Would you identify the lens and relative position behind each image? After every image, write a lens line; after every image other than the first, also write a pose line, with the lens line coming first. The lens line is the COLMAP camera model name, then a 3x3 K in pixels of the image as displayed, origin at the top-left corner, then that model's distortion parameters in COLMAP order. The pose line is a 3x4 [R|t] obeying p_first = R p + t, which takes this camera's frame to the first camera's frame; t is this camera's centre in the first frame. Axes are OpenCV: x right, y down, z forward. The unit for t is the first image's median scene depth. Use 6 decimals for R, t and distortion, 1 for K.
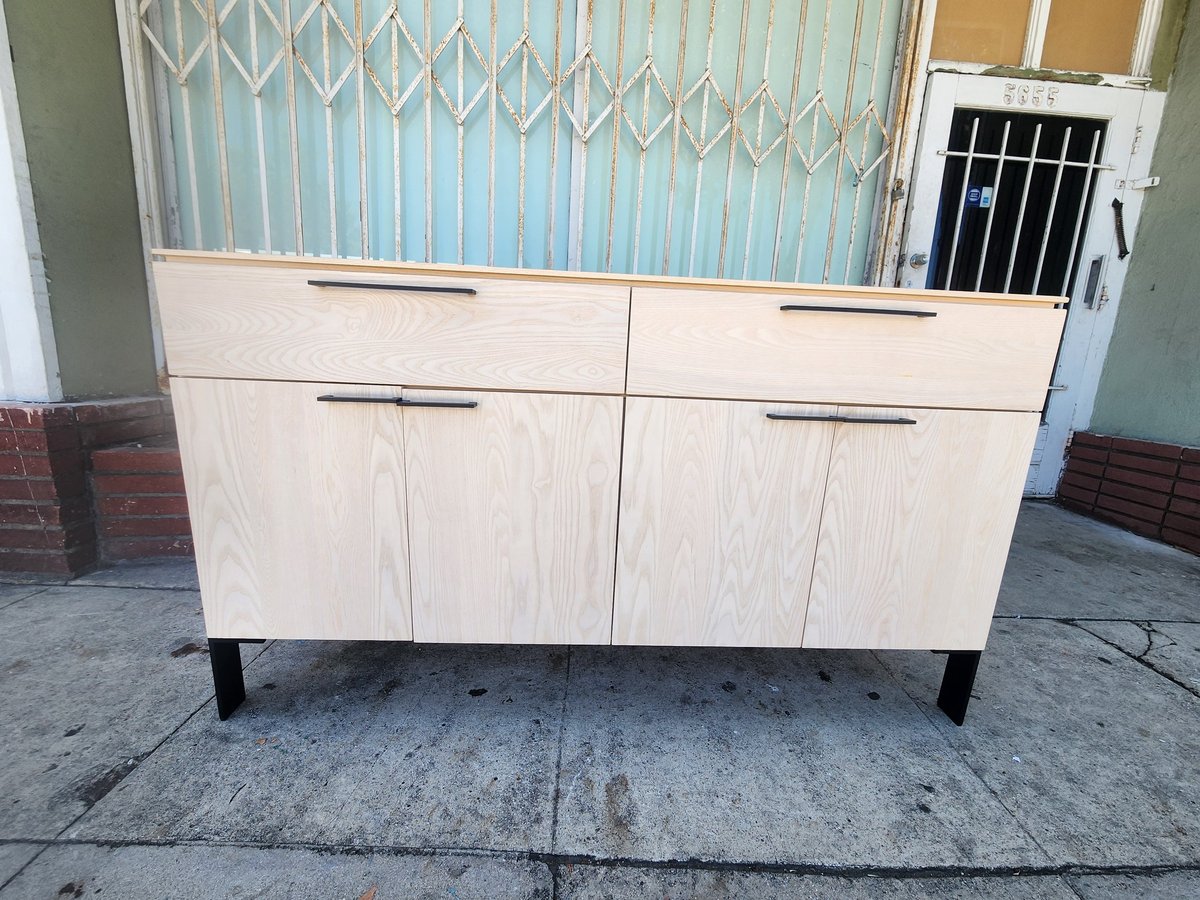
lens RADIAL K [[489.7, 0, 595.0], [0, 489.7, 453.8], [0, 0, 1]] dist [-0.000751, -0.001345]
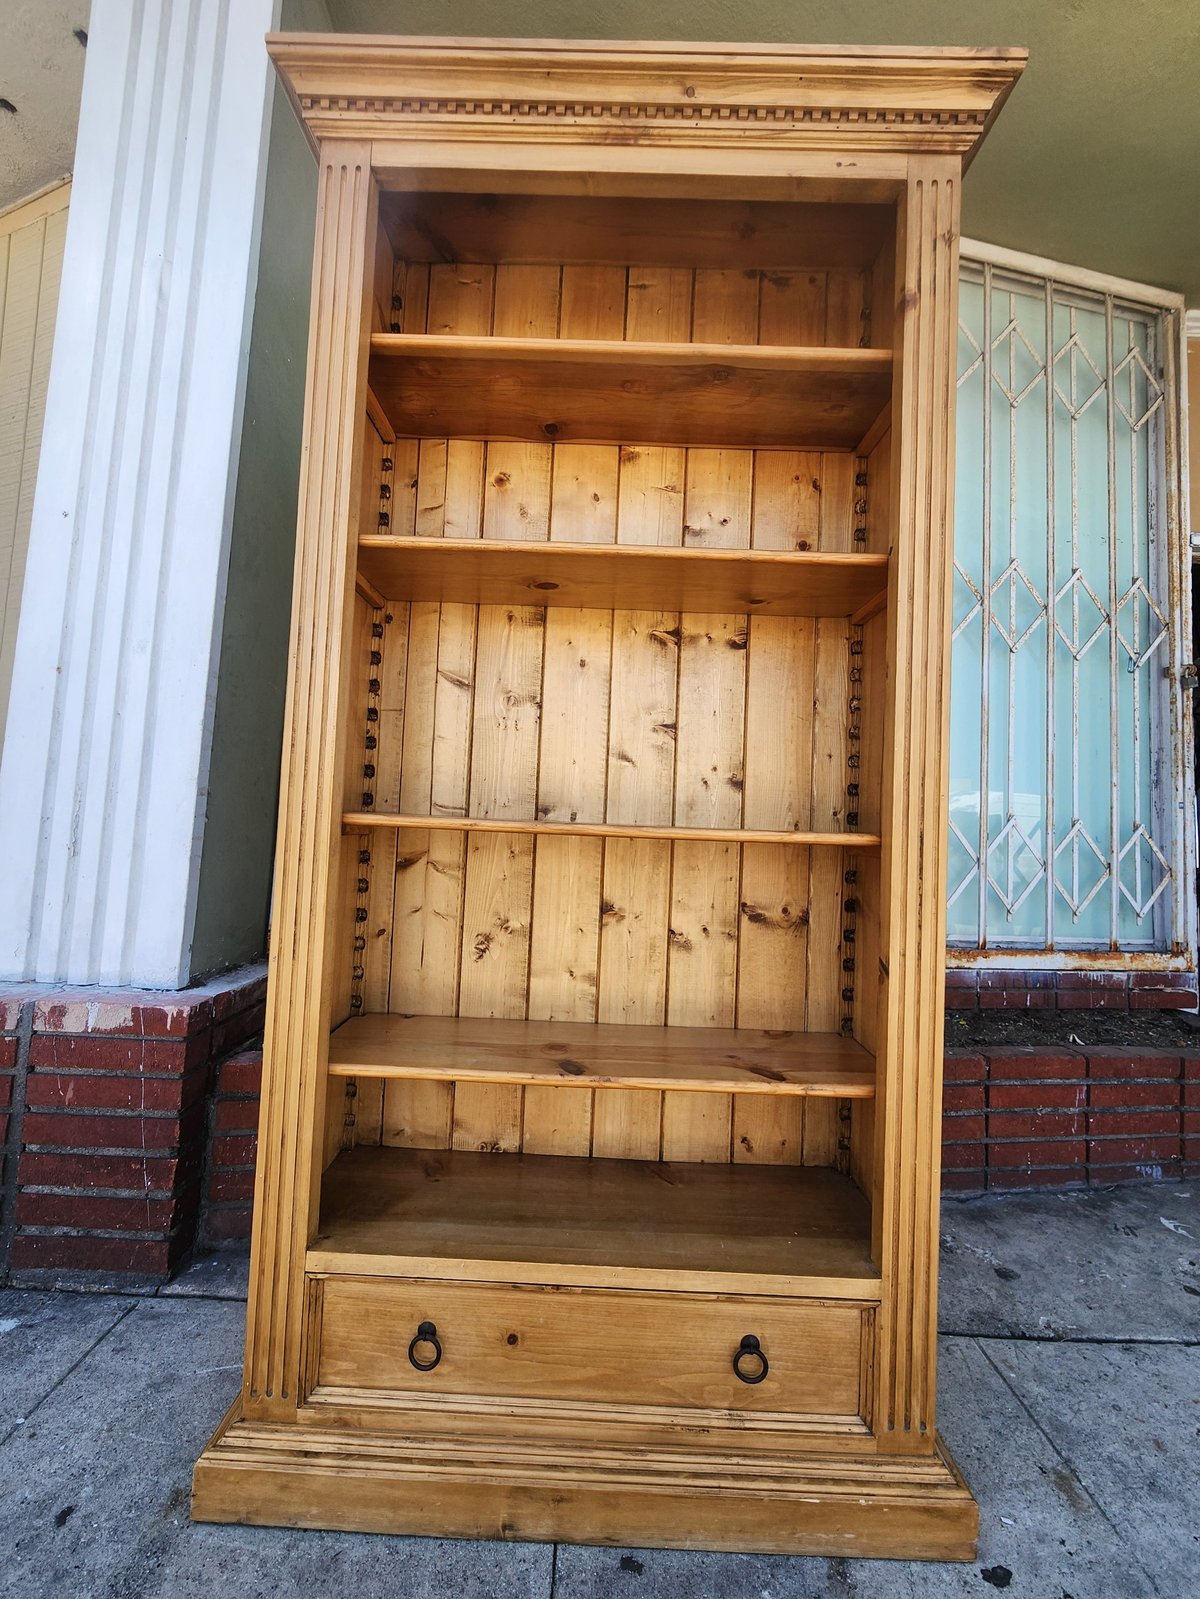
lens RADIAL K [[652.6, 0, 593.8], [0, 652.6, 792.7], [0, 0, 1]] dist [-0.000751, -0.001345]
pose [[0.999906, -0.000761, -0.013663, -0.561056], [-0.002770, 0.966532, -0.256529, -0.153439], [0.013401, 0.256543, 0.966440, 0.039780]]
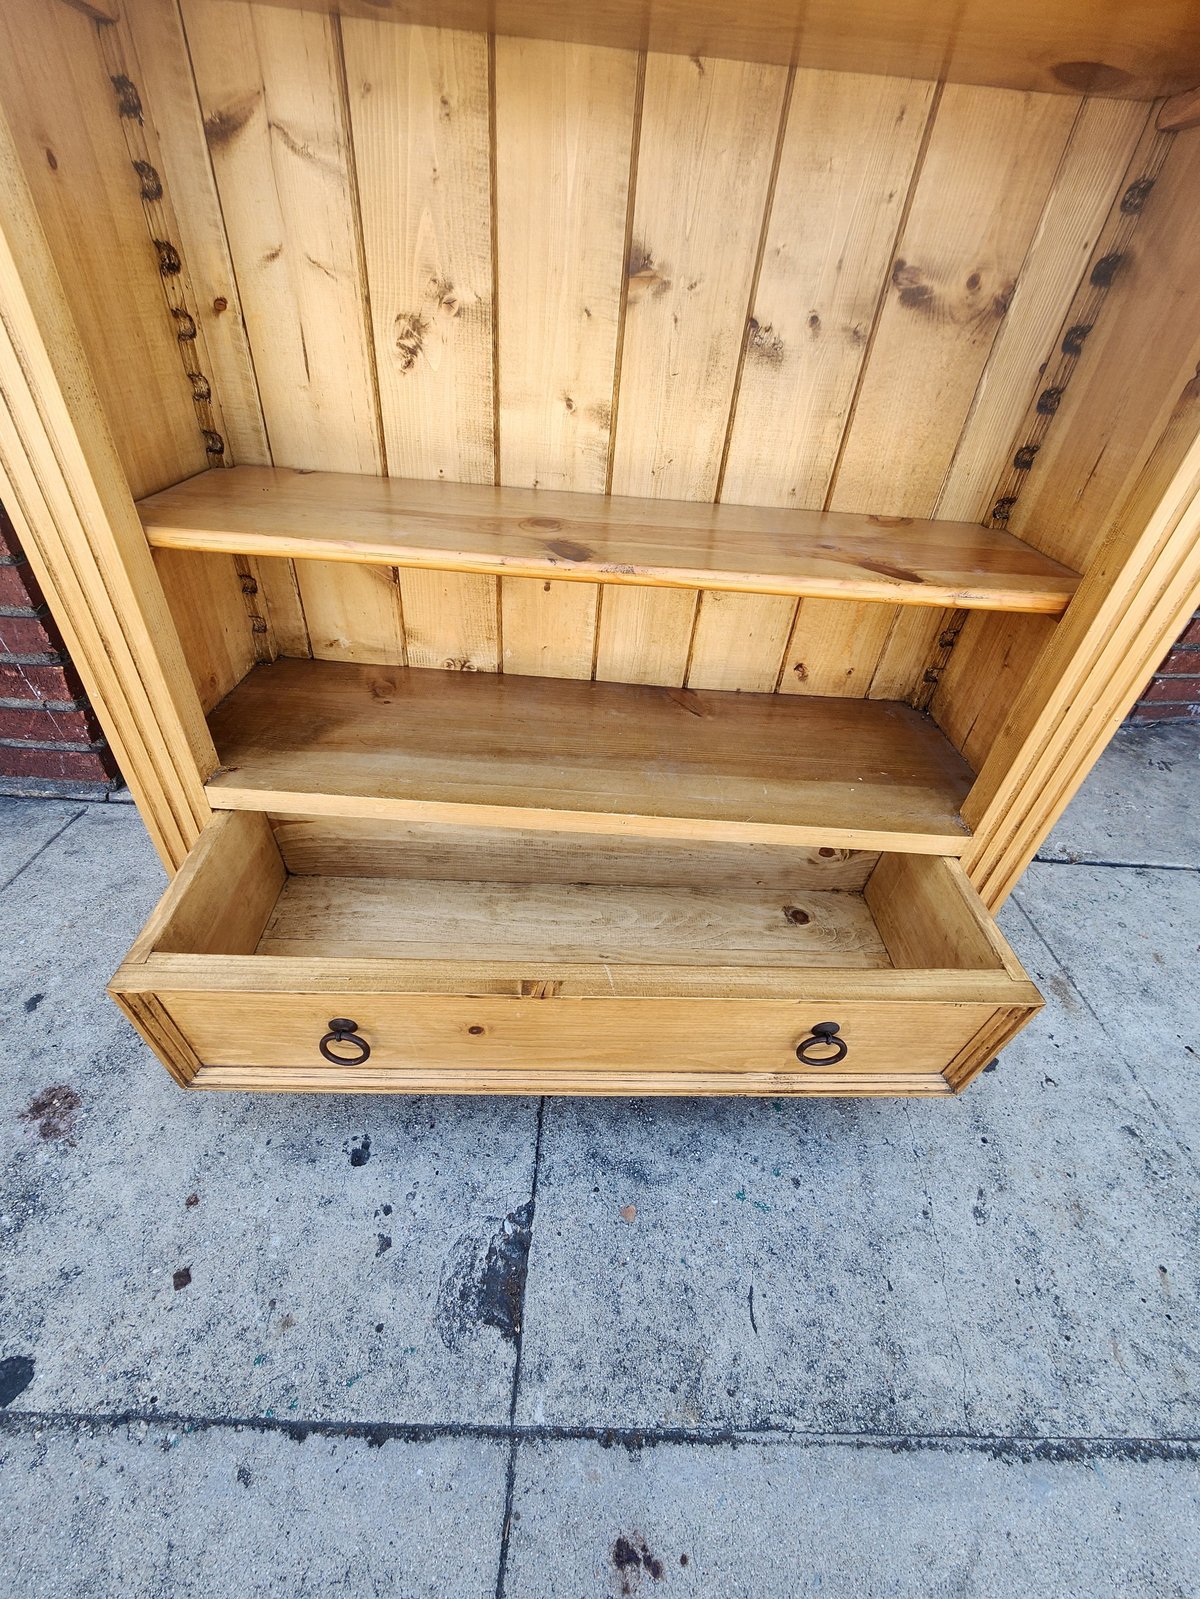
lens RADIAL K [[652.6, 0, 592.0], [0, 652.6, 793.3], [0, 0, 1]] dist [-0.000751, -0.001345]
pose [[0.999372, 0.035286, 0.003371, -0.576284], [-0.033466, 0.907920, 0.417806, -0.080008], [0.011682, -0.417656, 0.908530, 0.354568]]
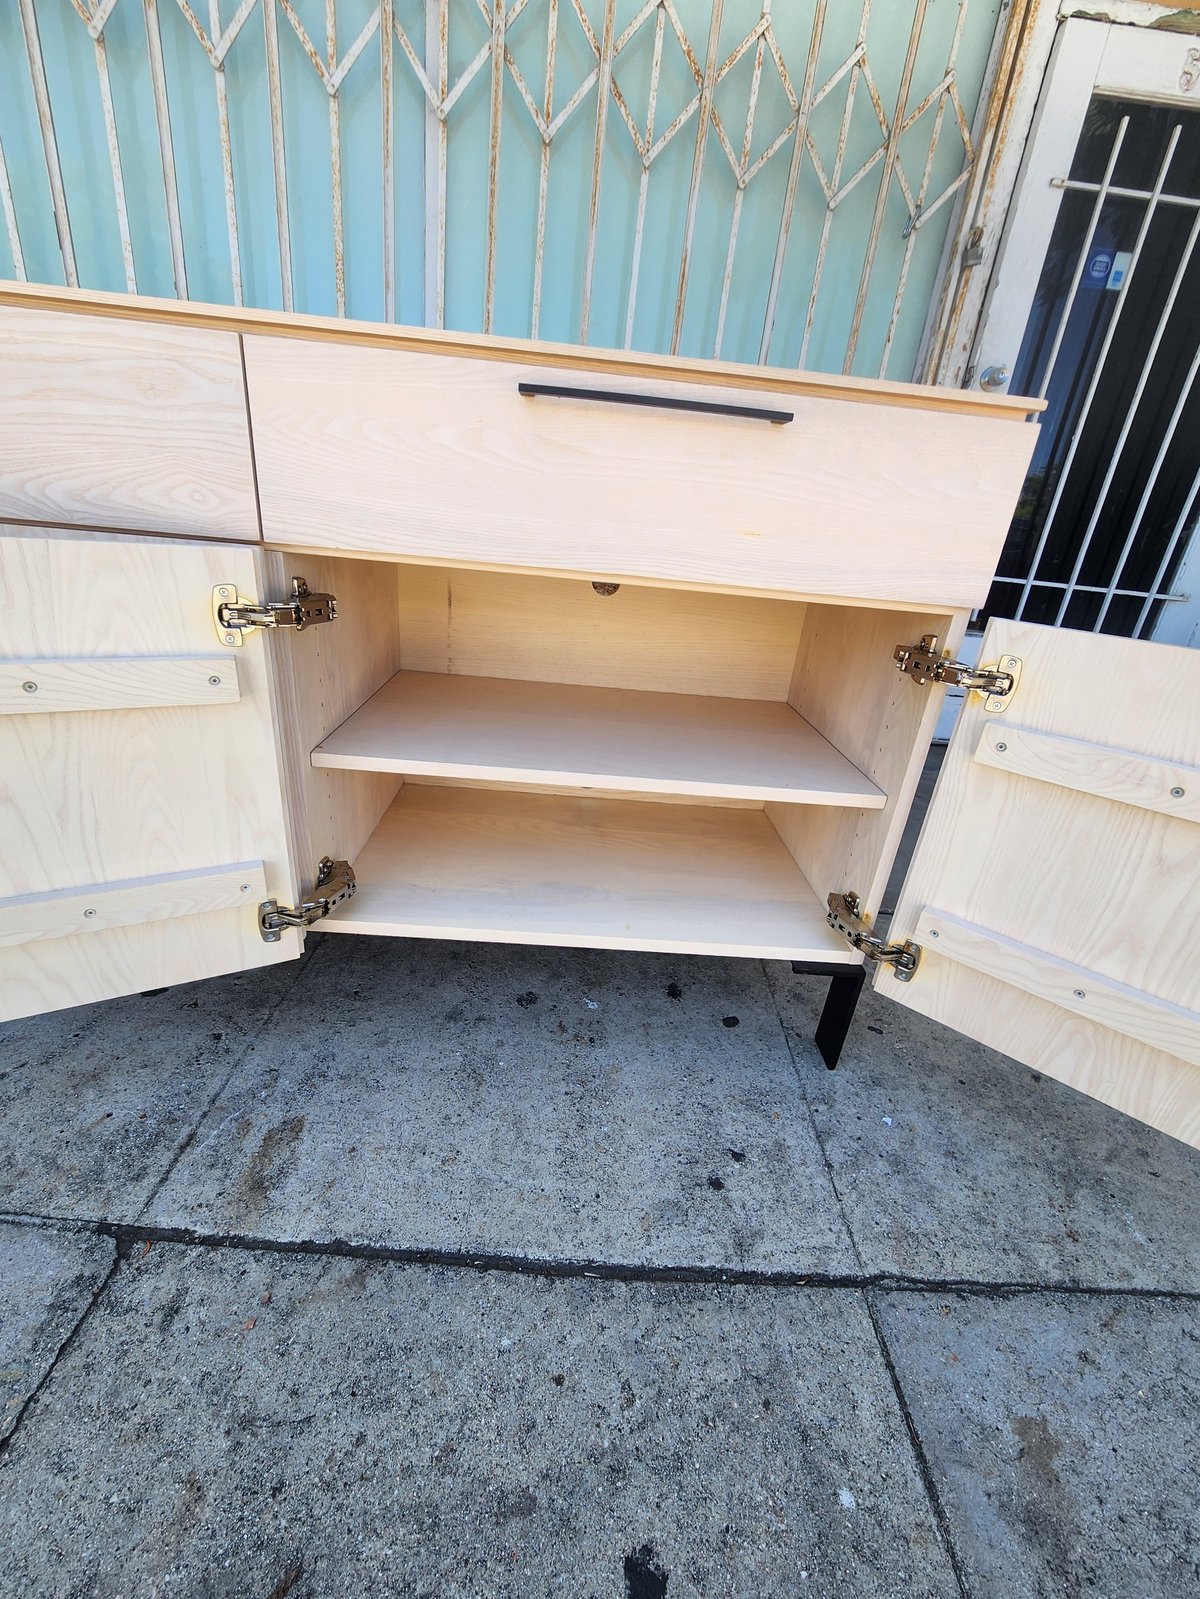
lens RADIAL K [[652.6, 0, 591.7], [0, 652.6, 794.2], [0, 0, 1]] dist [-0.000751, -0.001345]
pose [[0.998765, 0.049555, 0.003568, 0.298911], [-0.049344, 0.980999, 0.187633, 0.005353], [0.005798, -0.187578, 0.982233, 0.117485]]
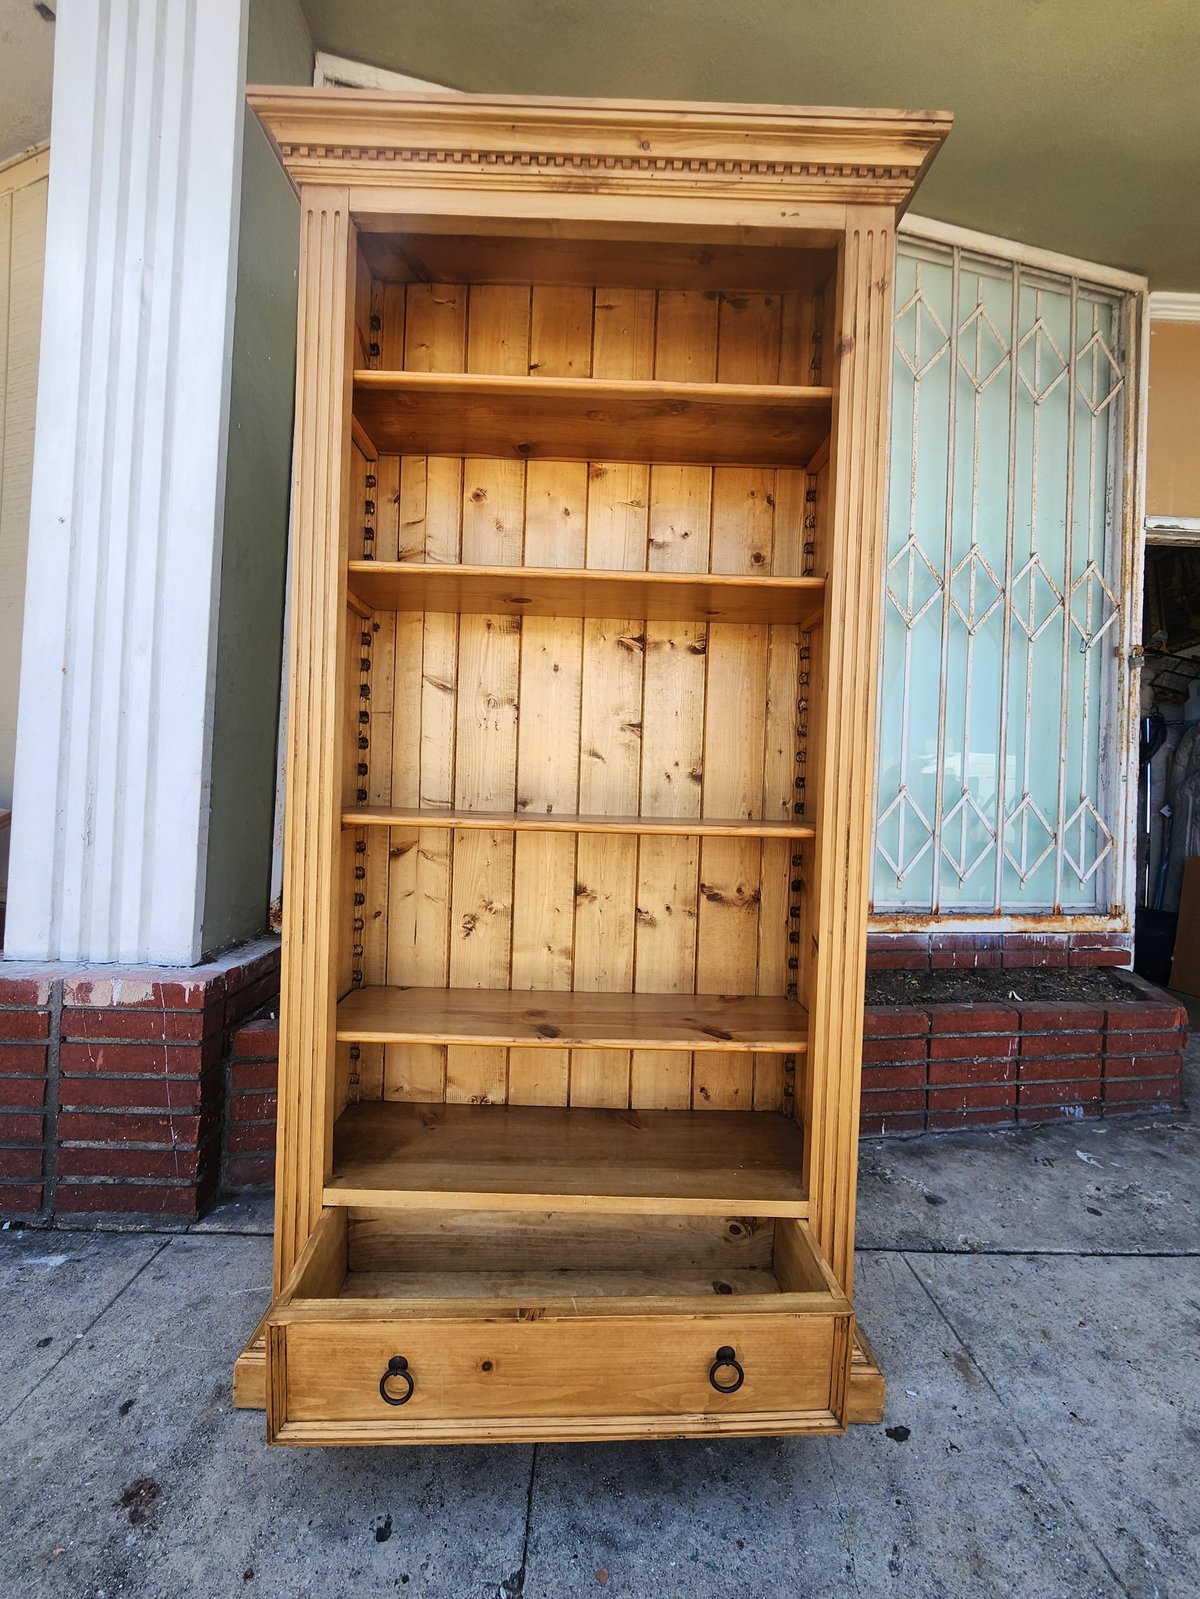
lens RADIAL K [[652.6, 0, 593.2], [0, 652.6, 793.6], [0, 0, 1]] dist [-0.000751, -0.001345]
pose [[0.999939, -0.010075, 0.004500, -0.539231], [0.010772, 0.979664, -0.200358, -0.173953], [-0.002390, 0.200394, 0.979712, -0.061106]]
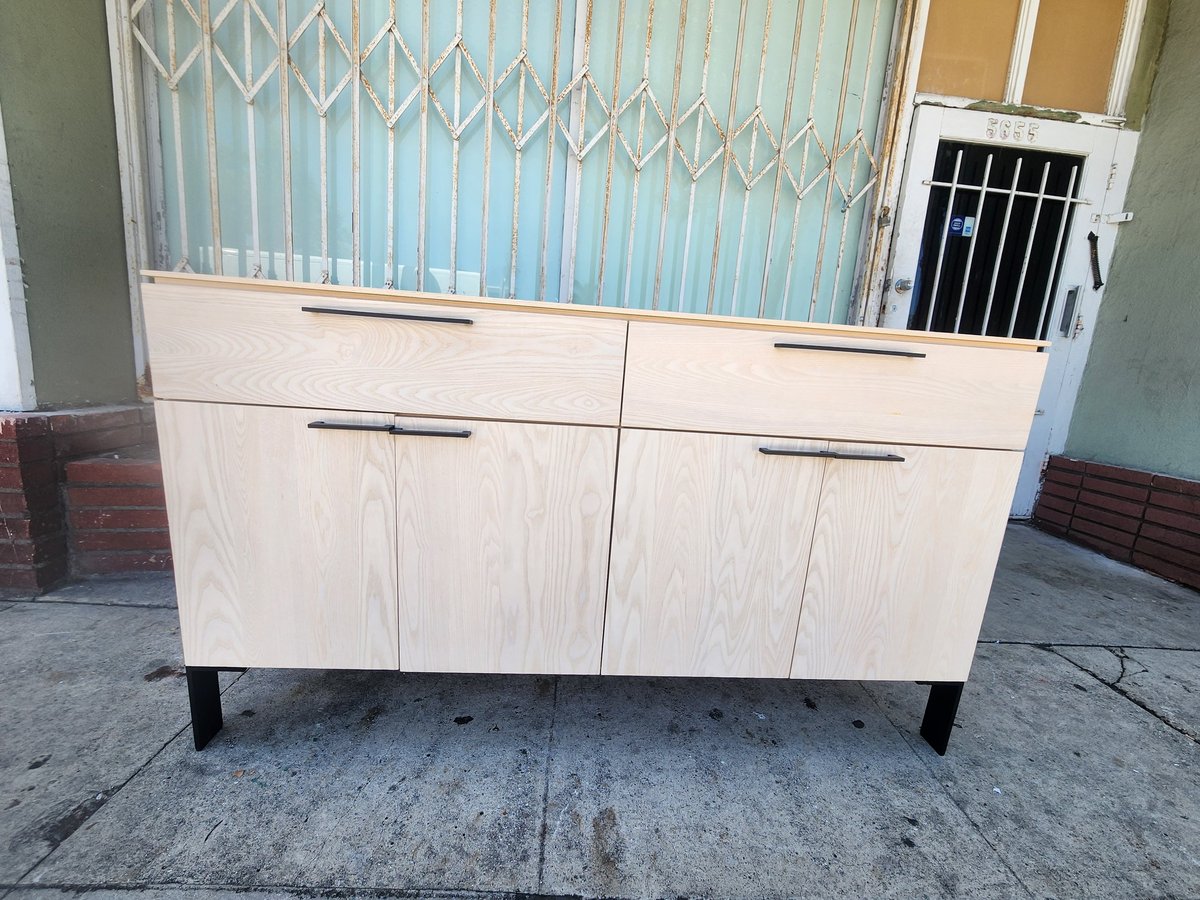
lens RADIAL K [[489.7, 0, 595.3], [0, 489.7, 454.0], [0, 0, 1]] dist [-0.000751, -0.001345]
pose [[0.999376, 0.019451, 0.029477, -0.011342], [-0.019066, 0.999730, -0.013295, -0.032507], [-0.029728, 0.012724, 0.999477, 0.000855]]
